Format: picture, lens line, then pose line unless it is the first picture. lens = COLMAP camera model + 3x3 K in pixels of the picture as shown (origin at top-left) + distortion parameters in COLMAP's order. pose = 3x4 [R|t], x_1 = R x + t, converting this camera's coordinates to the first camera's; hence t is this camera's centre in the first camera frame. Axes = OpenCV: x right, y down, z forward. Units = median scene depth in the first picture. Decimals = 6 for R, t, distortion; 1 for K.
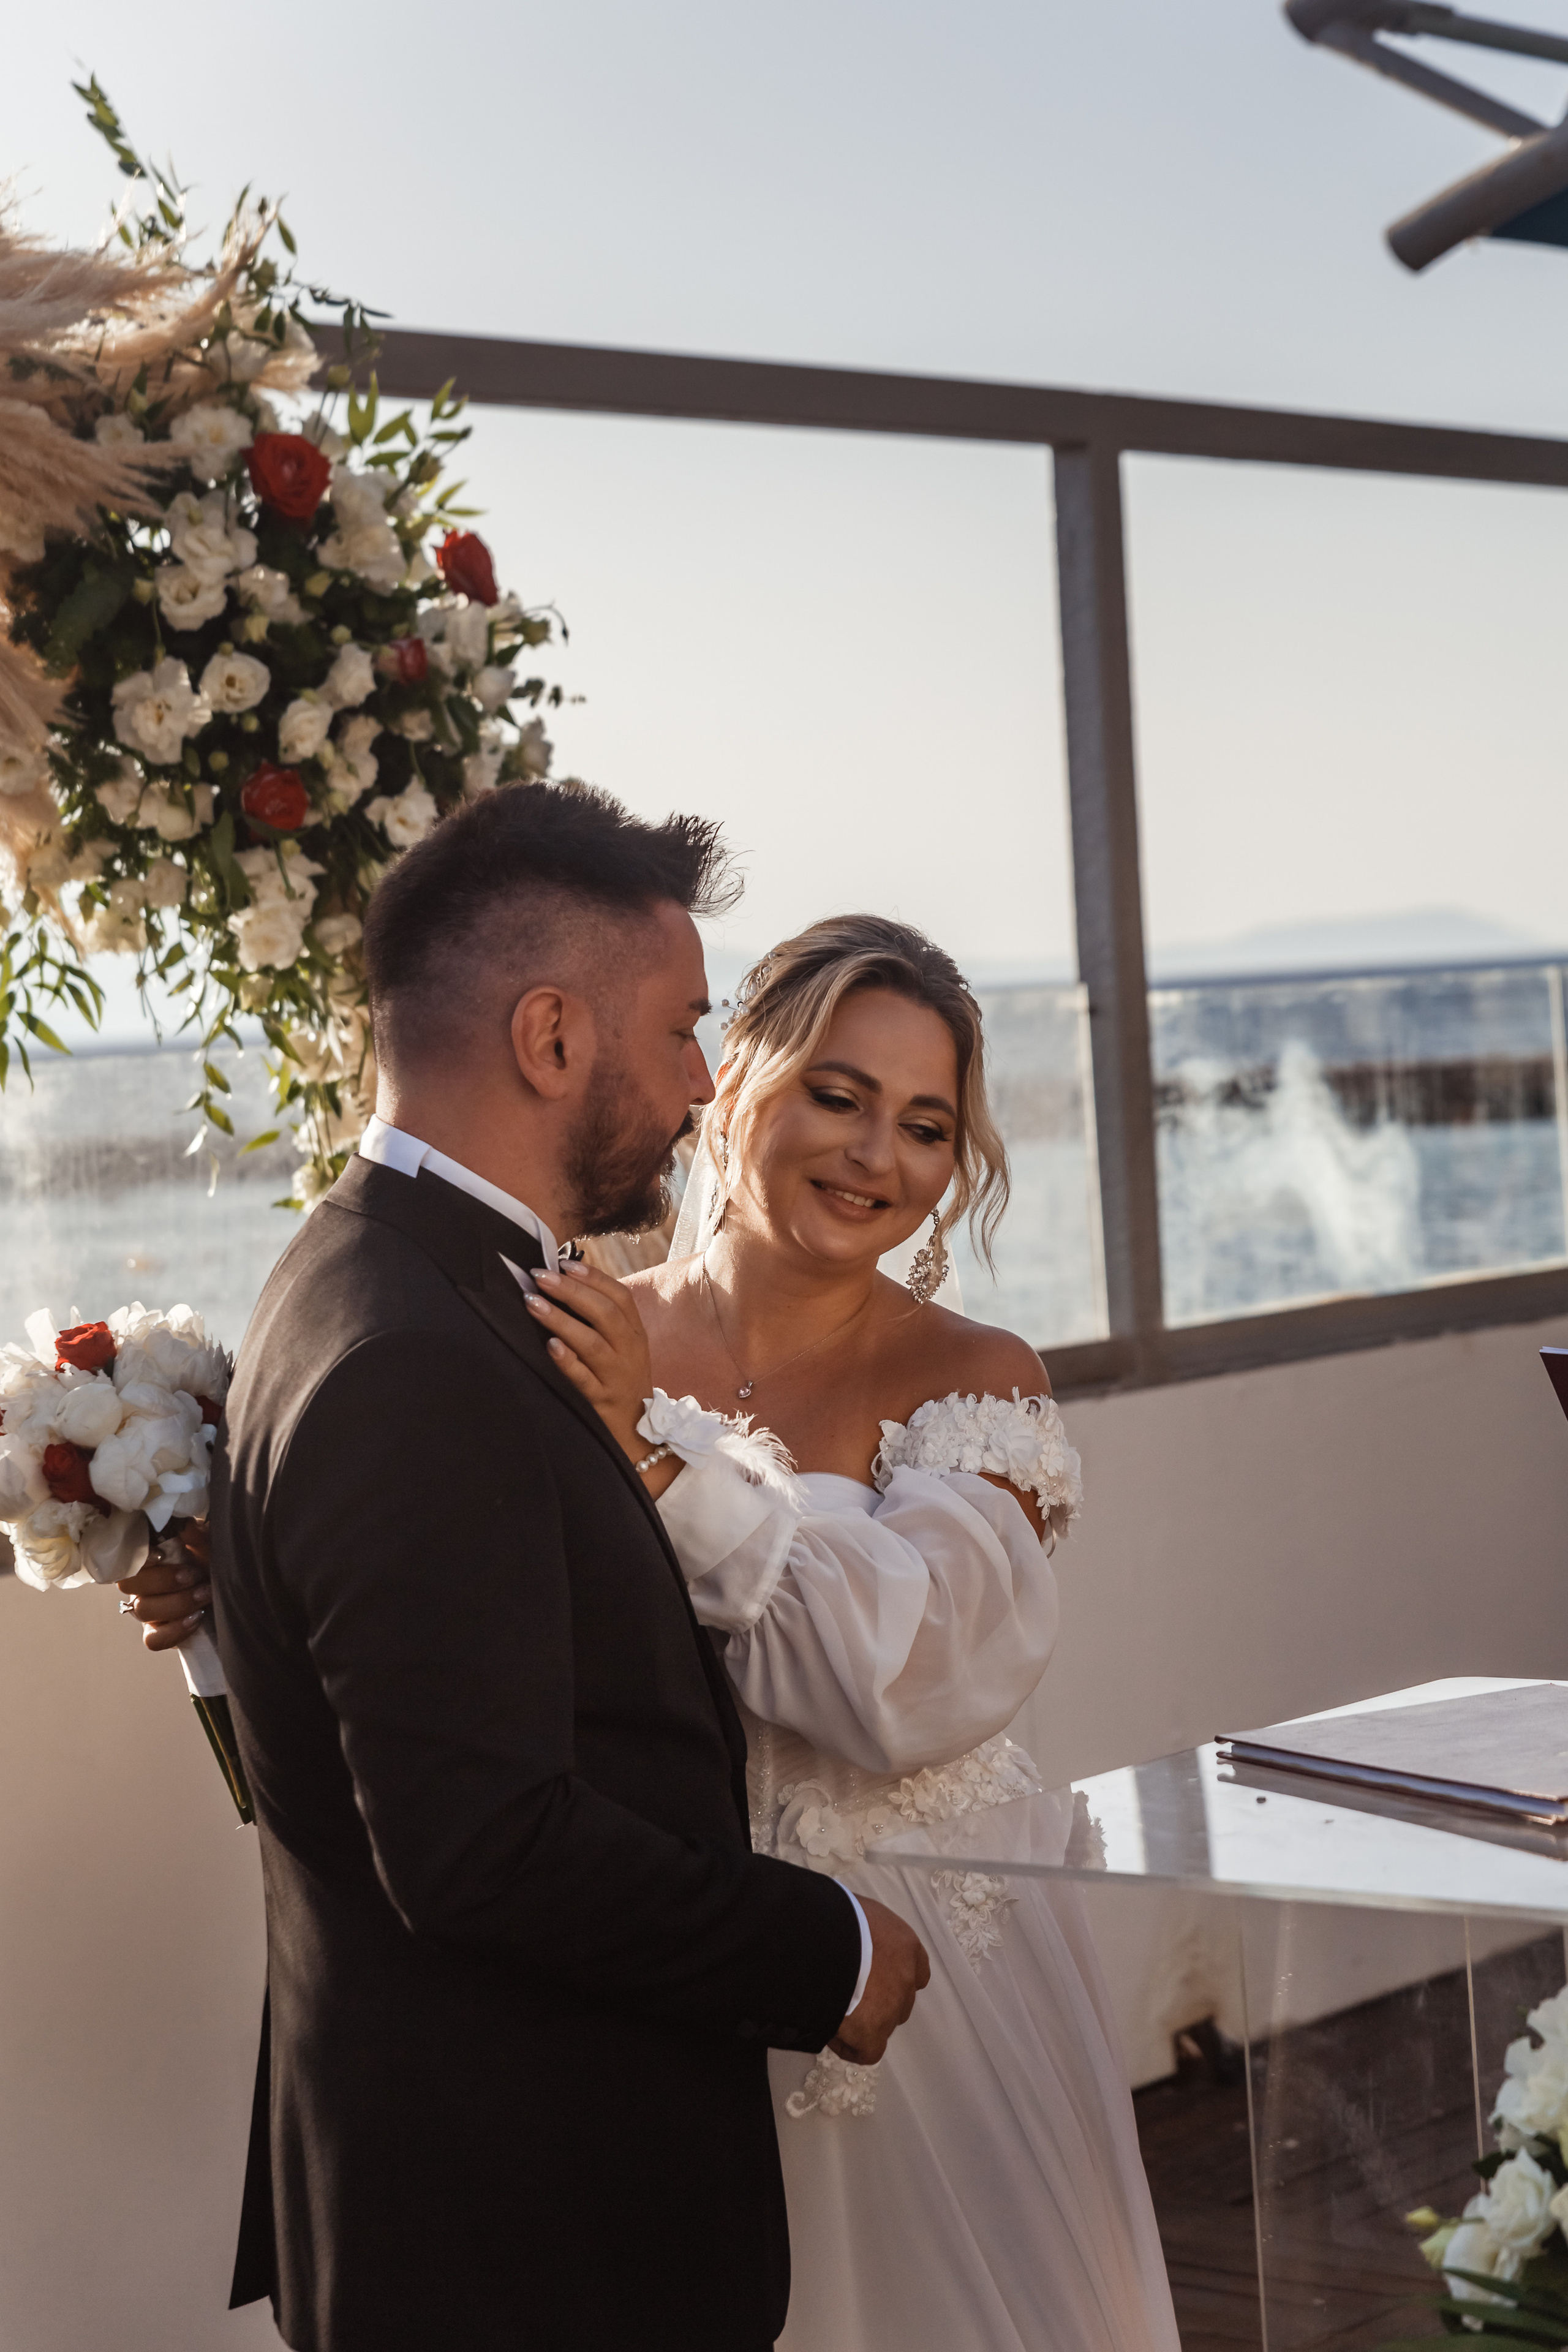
lens RADIAL K [[4626.8, 0, 784.0], [0, 4626.8, 1176.0], [0, 0, 1]] dist [0.009507, -0.115075]
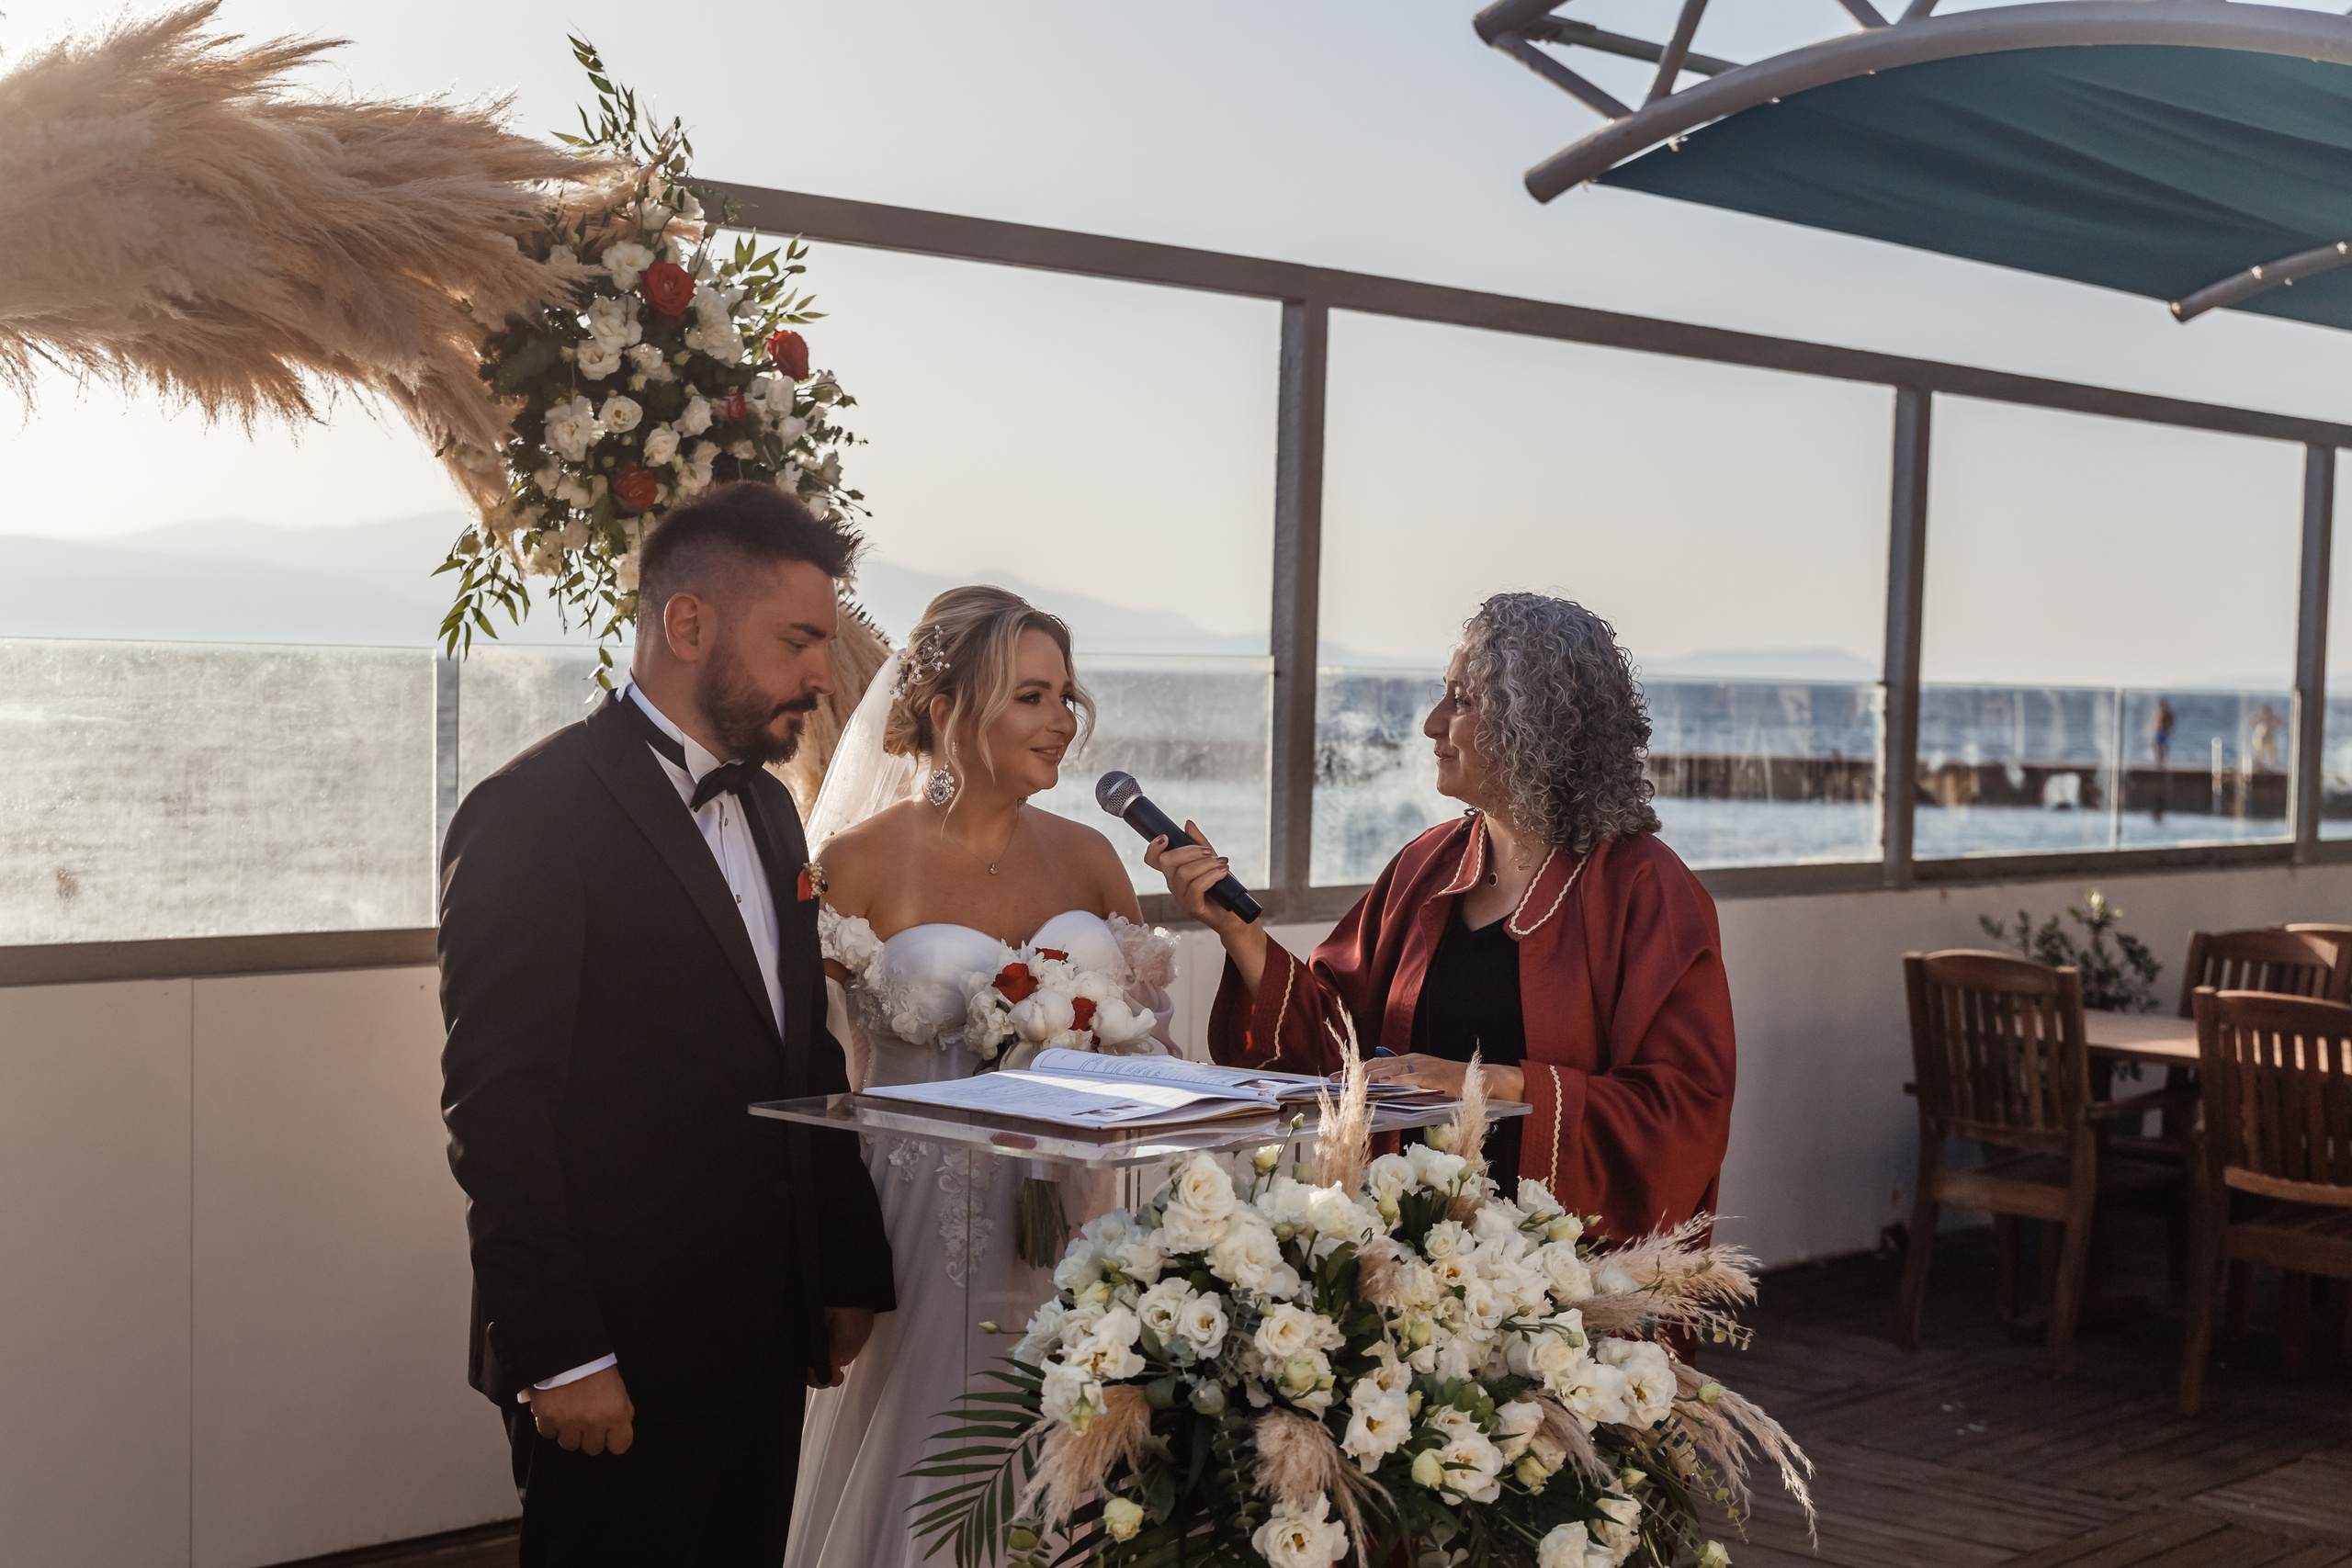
lens RADIAL K [[3322.8, 0, 1078.0], [0, 3322.8, 828.6], [0, 0, 1]] dist [-0.019514, -0.016123]
pose [[0.993894, 0.086267, -0.068795, 0.130602], [-0.085407, 0.996228, 0.015349, 0.006405], [0.069859, -0.009379, 0.997513, -0.149171]]
